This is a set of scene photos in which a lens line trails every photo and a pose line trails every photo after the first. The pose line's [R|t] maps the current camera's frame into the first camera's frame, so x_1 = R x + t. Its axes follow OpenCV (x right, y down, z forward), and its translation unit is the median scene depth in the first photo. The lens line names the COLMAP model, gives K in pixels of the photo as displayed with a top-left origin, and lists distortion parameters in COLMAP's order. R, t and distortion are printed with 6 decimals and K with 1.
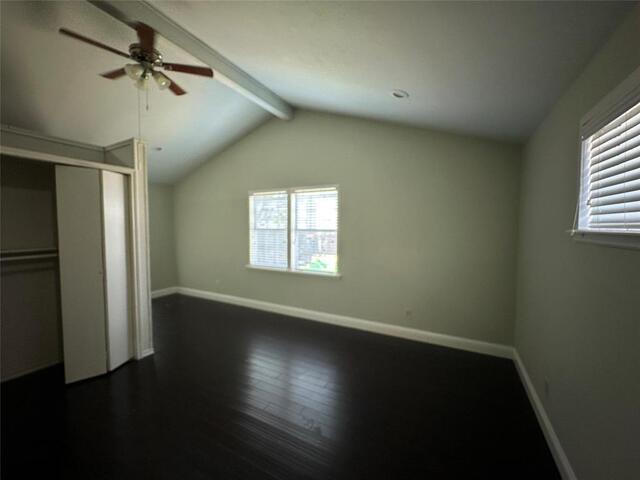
lens RADIAL K [[261.8, 0, 320.9], [0, 261.8, 239.1], [0, 0, 1]] dist [0.023635, 0.000031]
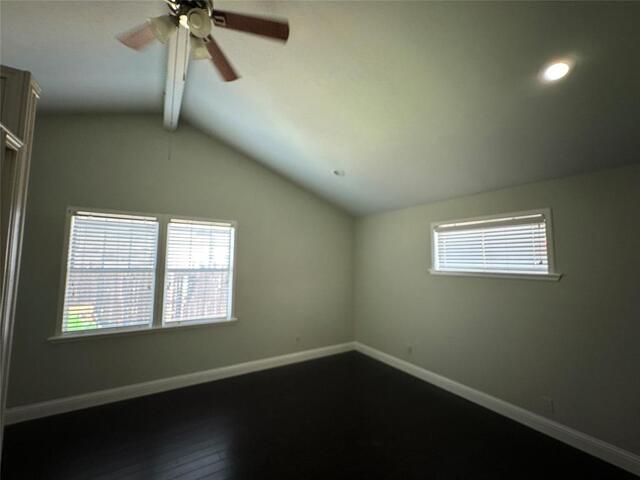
lens RADIAL K [[262.2, 0, 318.9], [0, 262.2, 243.3], [0, 0, 1]] dist [0.012989, -0.000040]
pose [[0.515341, 0.064507, 0.854554, -0.578817], [0.031288, 0.995082, -0.093984, -0.029973], [-0.856414, 0.075171, 0.510789, 0.253185]]
